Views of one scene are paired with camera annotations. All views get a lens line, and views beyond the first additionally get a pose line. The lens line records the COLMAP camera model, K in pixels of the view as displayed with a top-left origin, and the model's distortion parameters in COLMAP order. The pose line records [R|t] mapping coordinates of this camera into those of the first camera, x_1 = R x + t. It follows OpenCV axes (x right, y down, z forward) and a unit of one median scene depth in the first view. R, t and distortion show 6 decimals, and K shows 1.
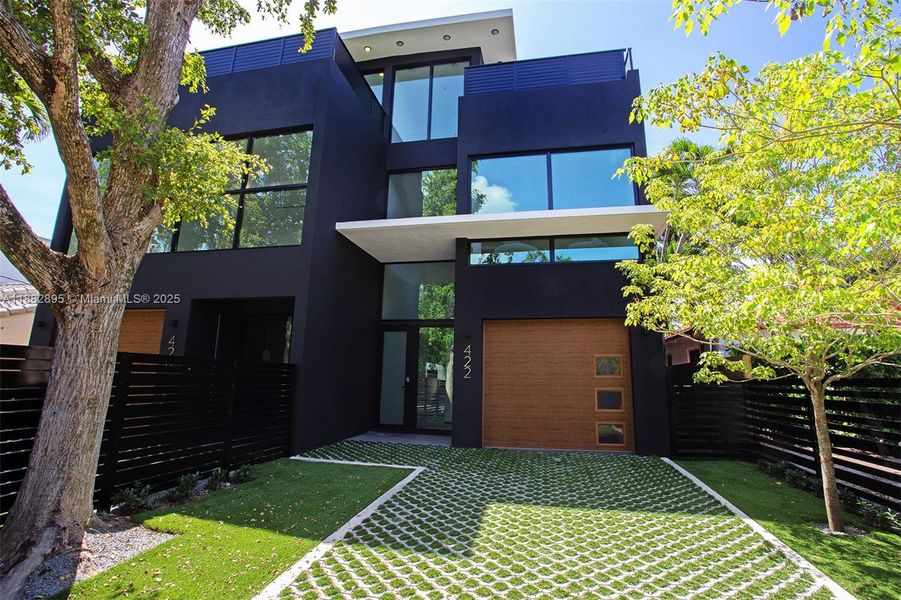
lens RADIAL K [[453.8, 0, 450.7], [0, 453.8, 273.6], [0, 0, 1]] dist [-0.062152, 0.024726]
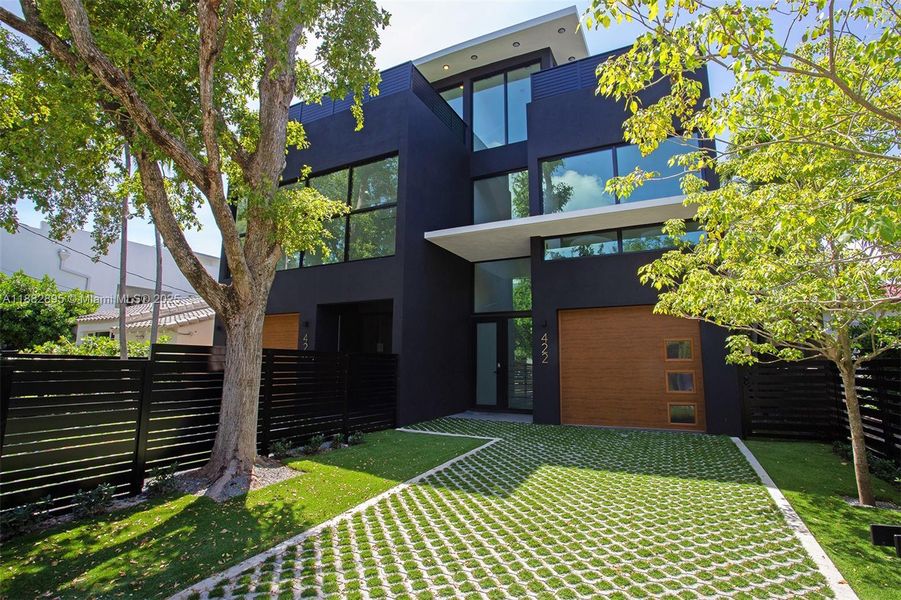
lens RADIAL K [[459.2, 0, 448.2], [0, 459.2, 281.2], [0, 0, 1]] dist [-0.060841, 0.023939]
pose [[0.958939, -0.061385, -0.276888, 0.183612], [0.073730, 0.996685, 0.034387, -0.035565], [0.273859, -0.053390, 0.960287, -0.184034]]
